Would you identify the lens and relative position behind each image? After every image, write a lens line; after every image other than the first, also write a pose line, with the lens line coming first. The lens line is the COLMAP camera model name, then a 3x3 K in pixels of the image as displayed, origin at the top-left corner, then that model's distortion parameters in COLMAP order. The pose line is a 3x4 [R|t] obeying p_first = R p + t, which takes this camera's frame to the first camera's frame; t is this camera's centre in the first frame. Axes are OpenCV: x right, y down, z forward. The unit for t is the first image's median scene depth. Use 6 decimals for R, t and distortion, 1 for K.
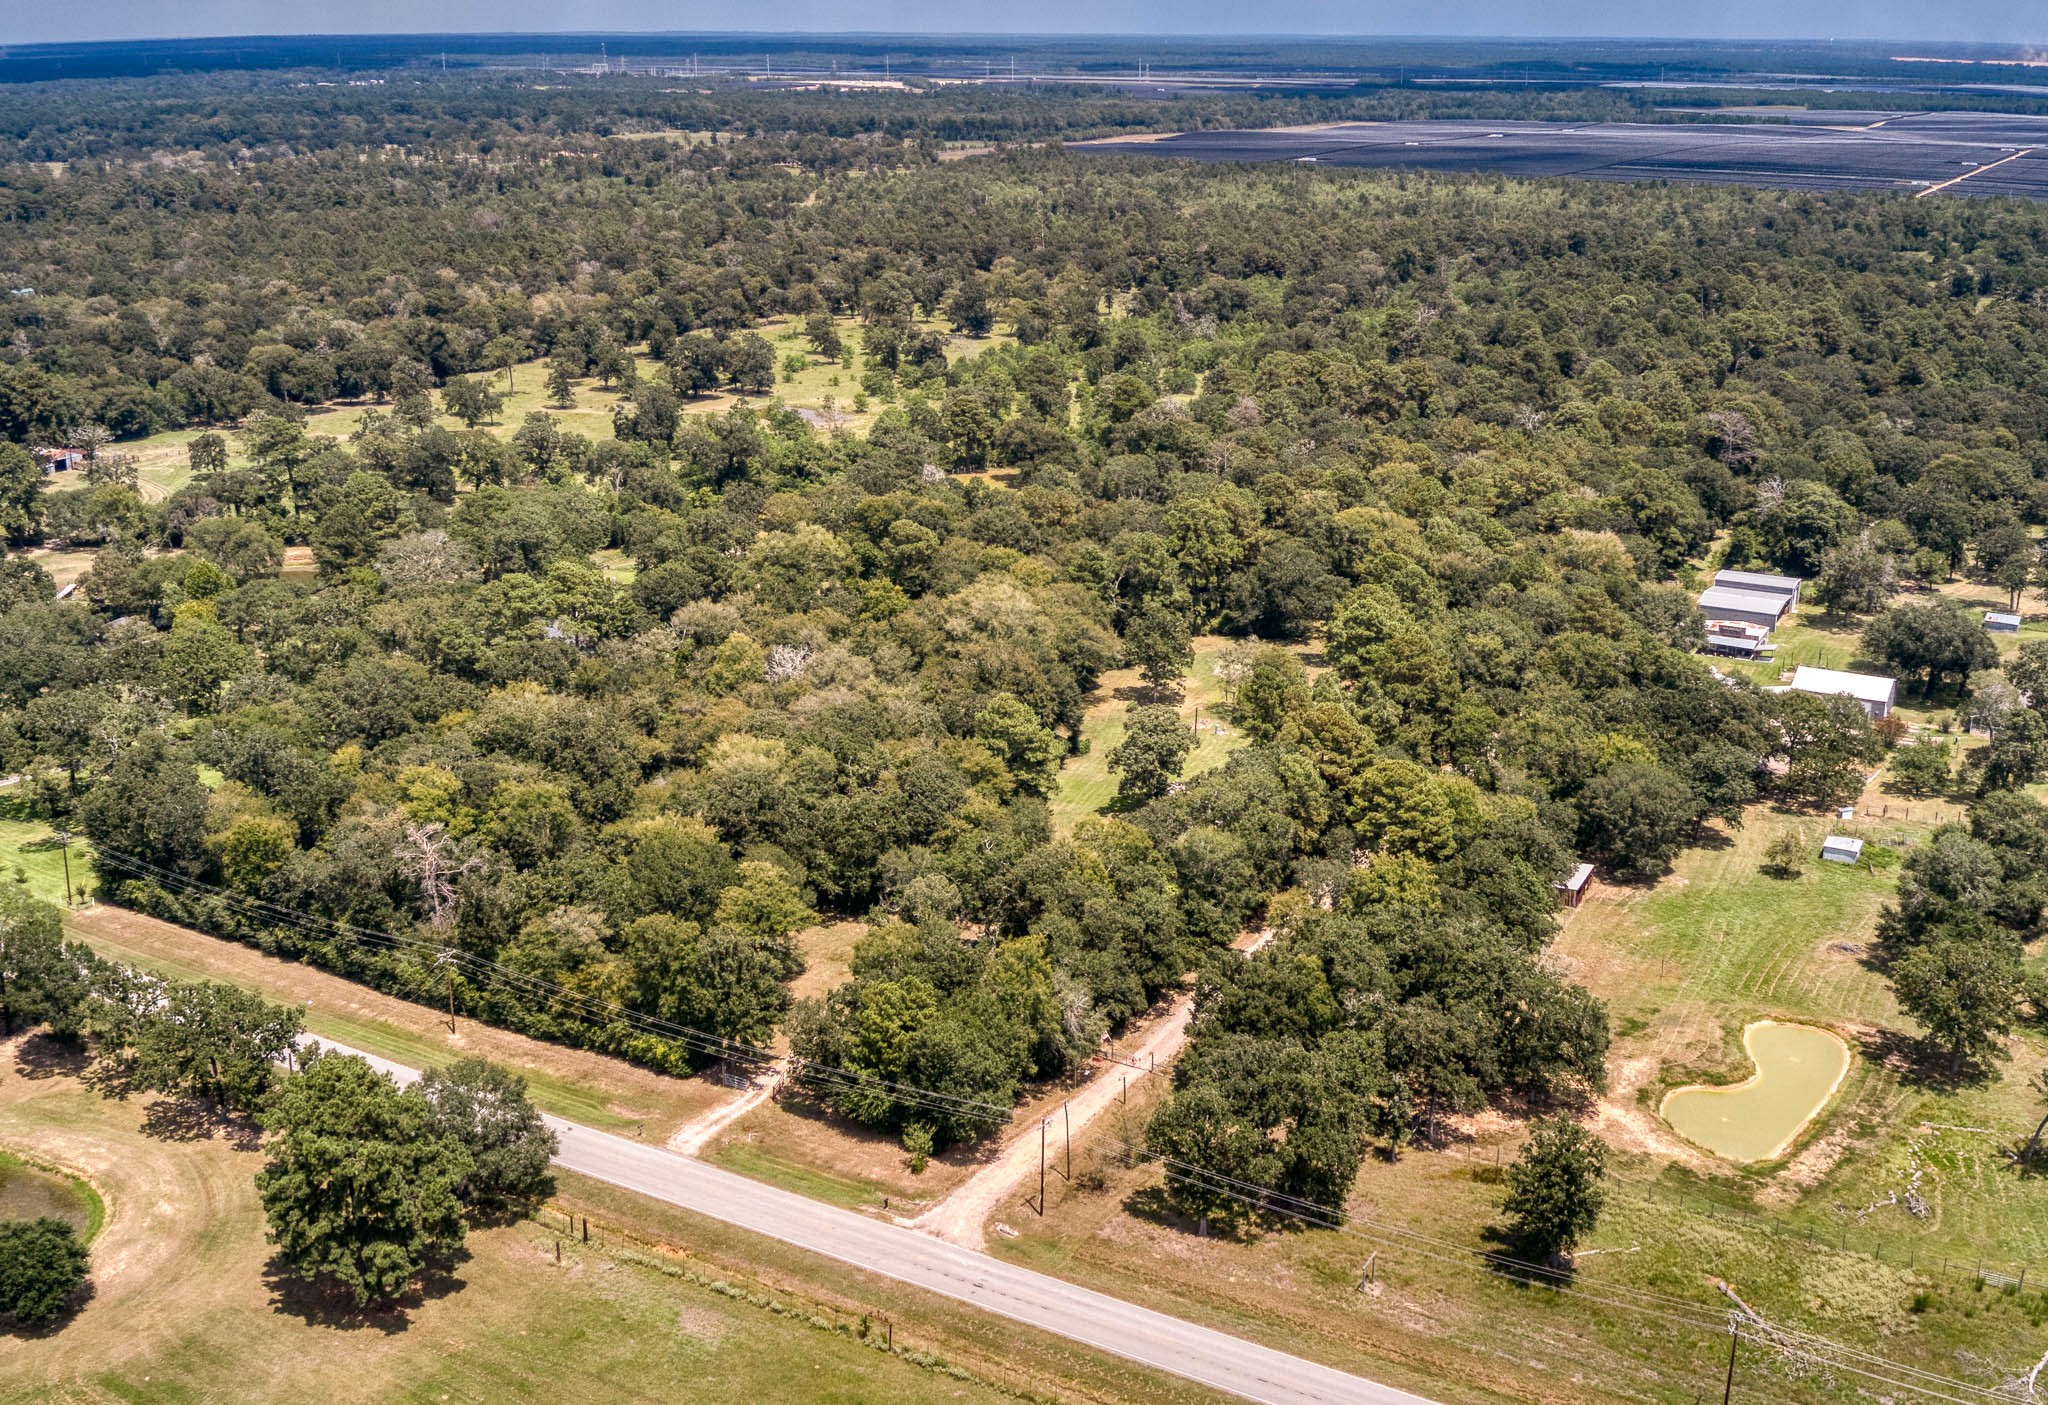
lens RADIAL K [[1828.8, 0, 1180.7], [0, 1828.8, 699.1], [0, 0, 1]] dist [0.073778, -0.228510]
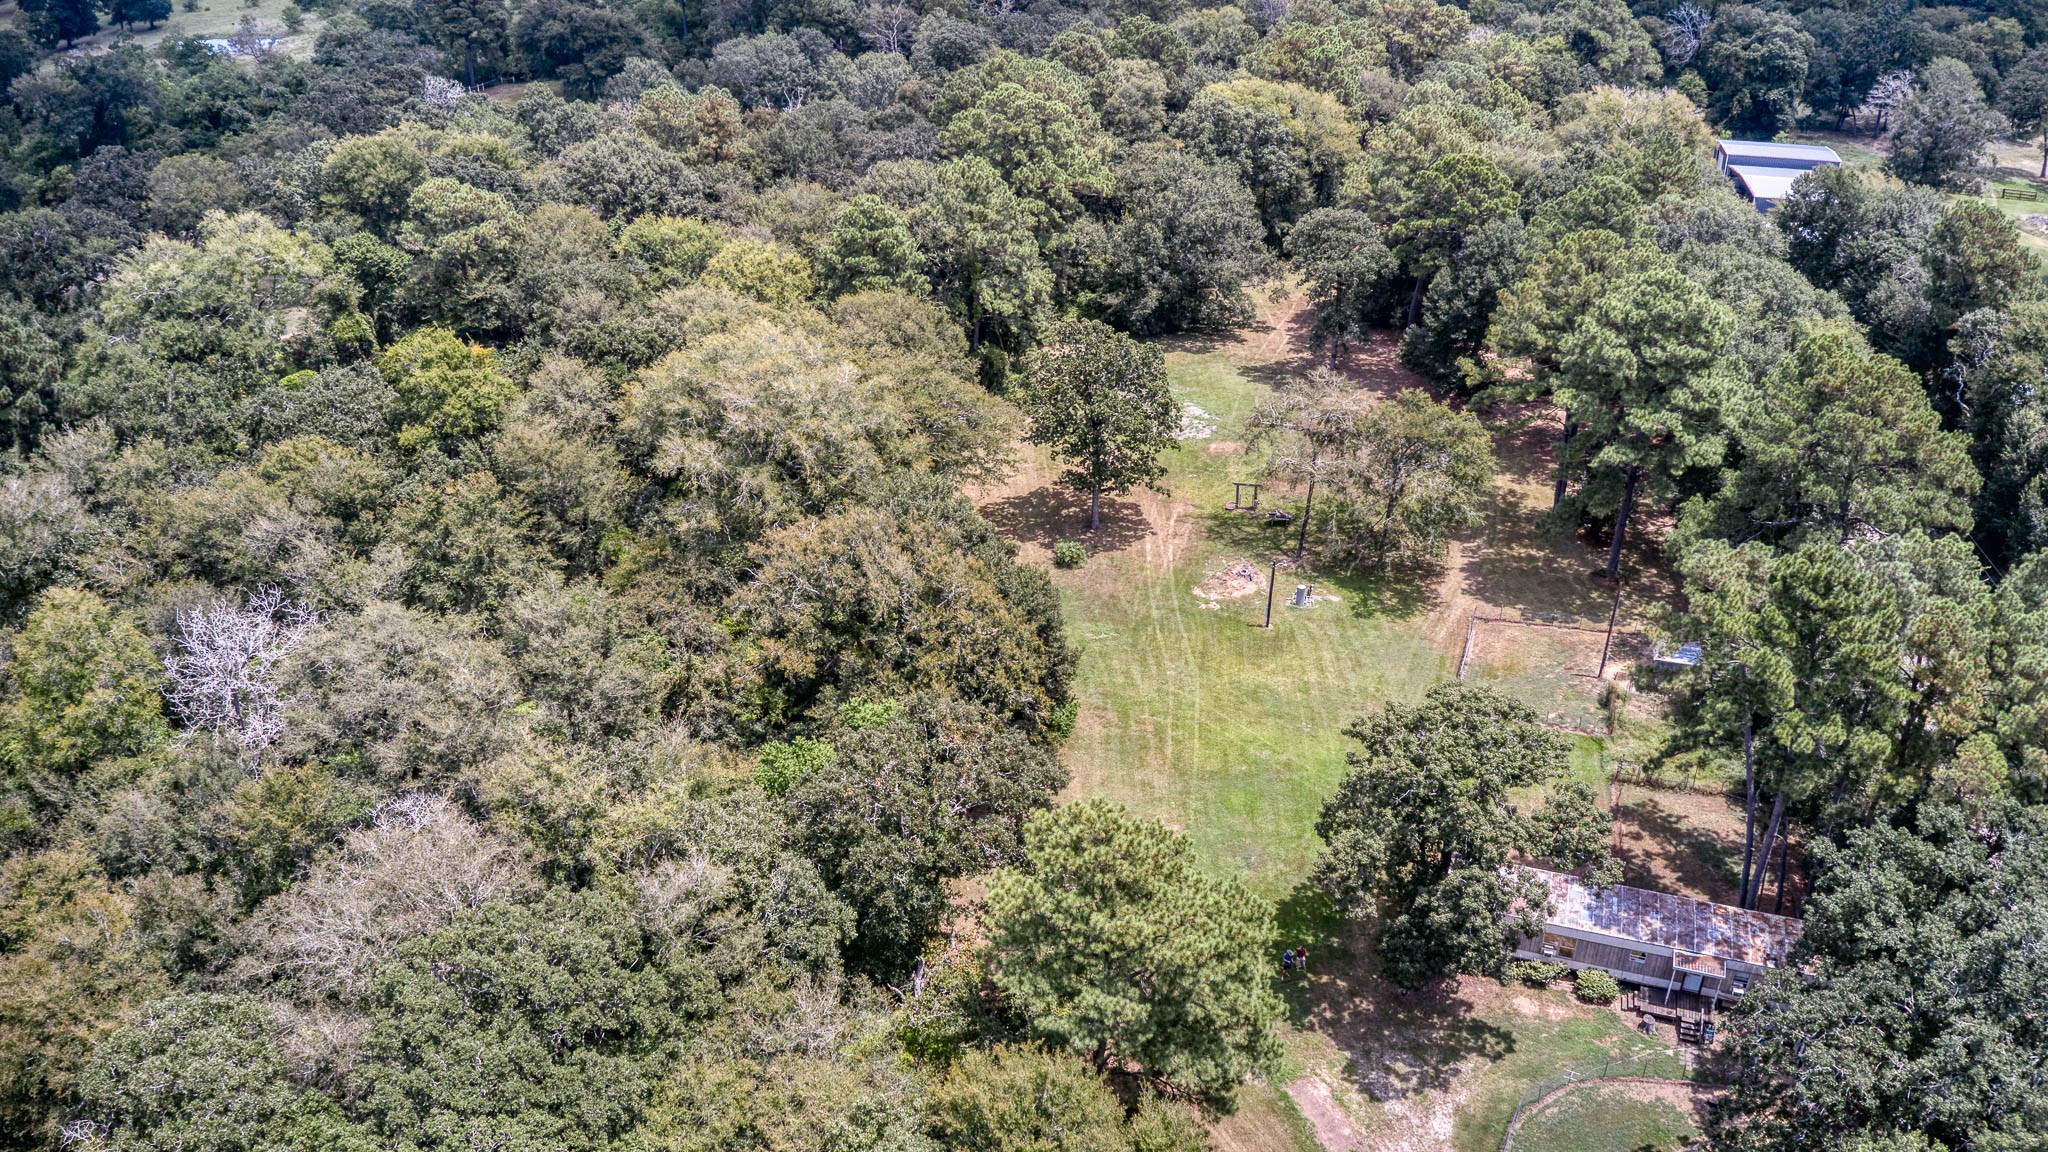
lens RADIAL K [[1498.0, 0, 1024.0], [0, 1498.0, 576.0], [0, 0, 1]] dist [0.056245, -0.233378]
pose [[0.961148, -0.157324, 0.226811, -0.130643], [0.111035, 0.972629, 0.204118, -0.072322], [-0.252715, -0.171004, 0.952309, 0.688006]]
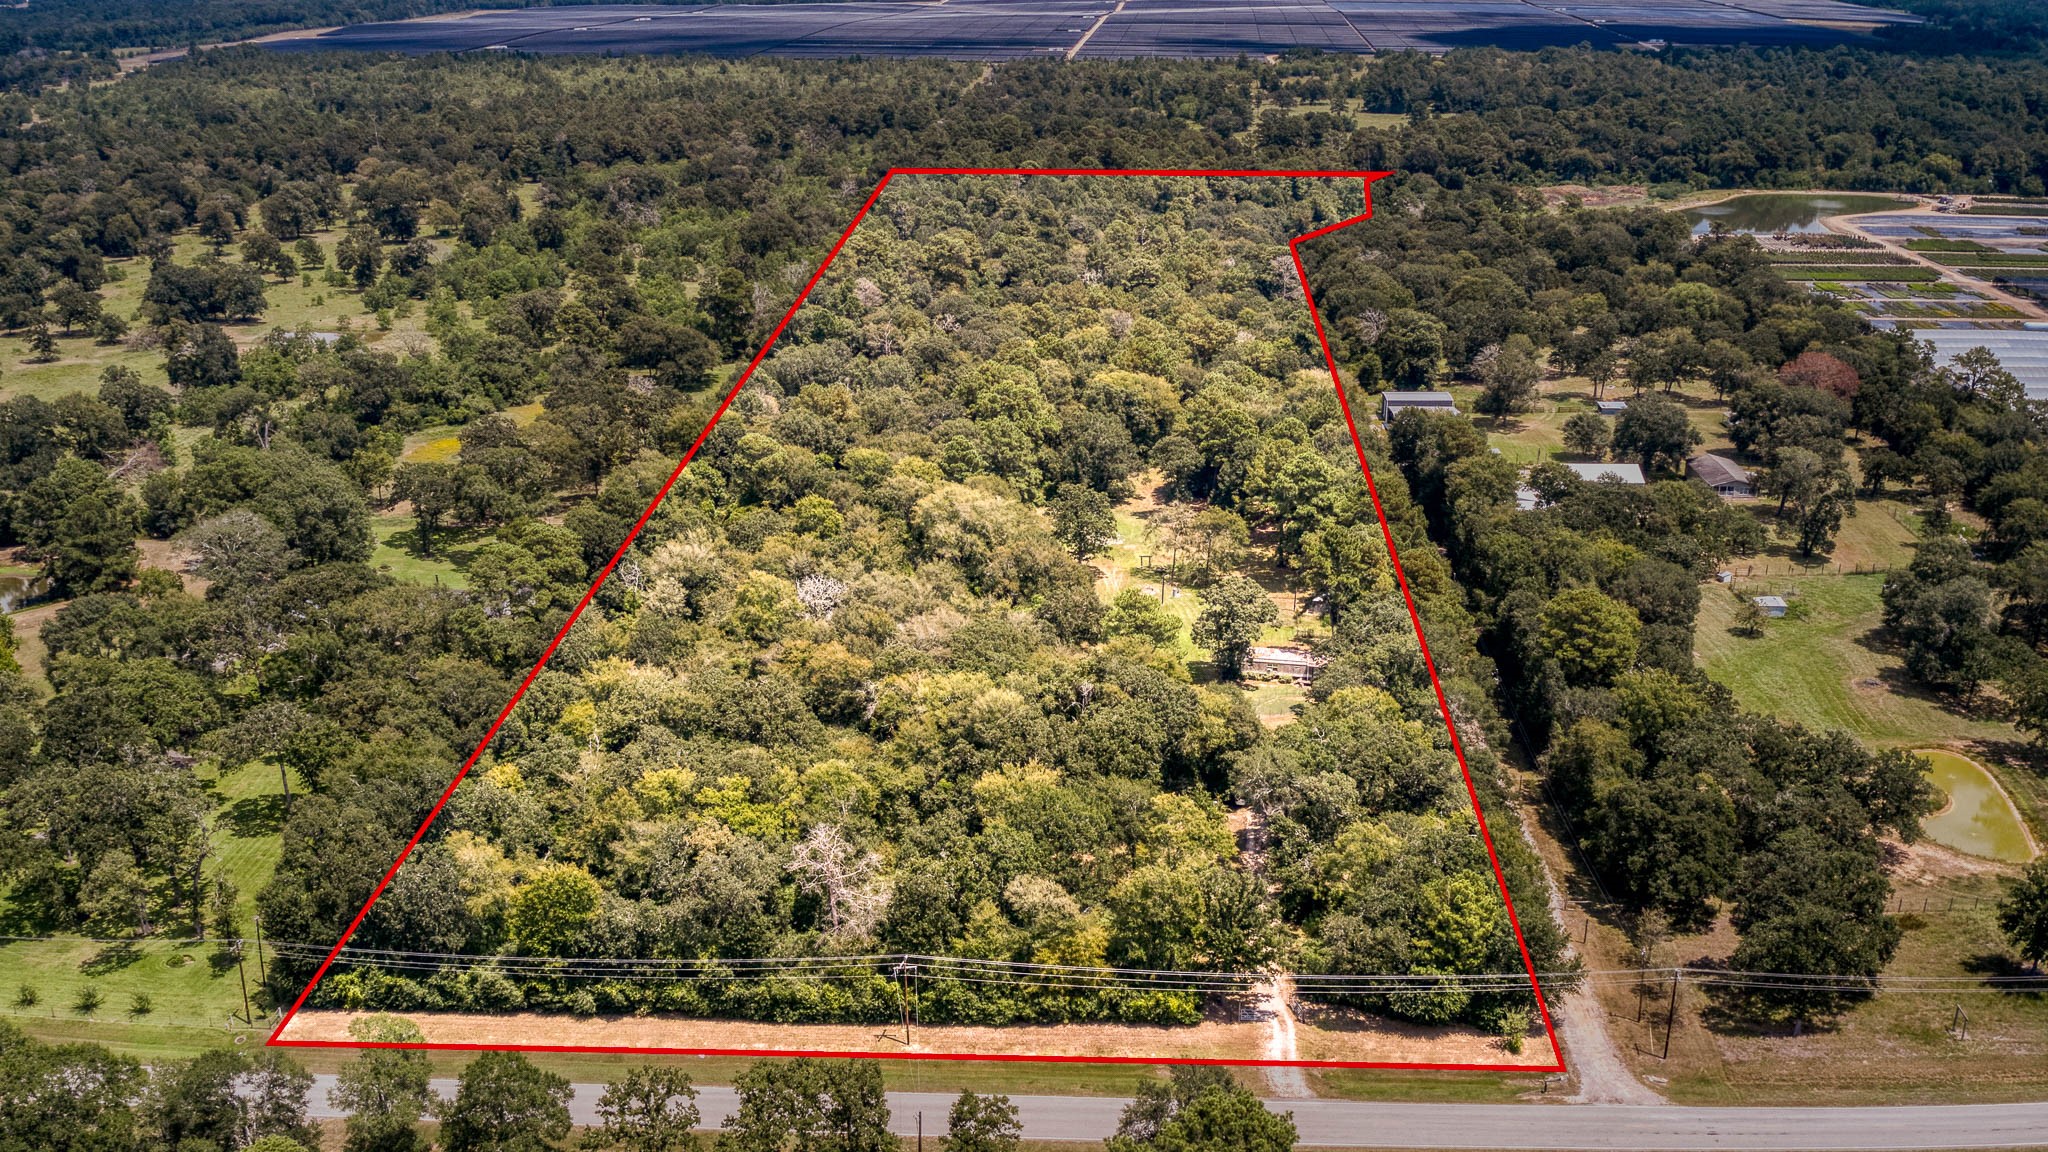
lens RADIAL K [[1660.6, 0, 1053.3], [0, 1660.6, 575.6], [0, 0, 1]] dist [0.064366, -0.247193]
pose [[0.910467, -0.152964, 0.384254, -0.423643], [0.142799, 0.988220, 0.055037, -0.057717], [-0.388146, 0.004762, 0.921585, 0.144681]]
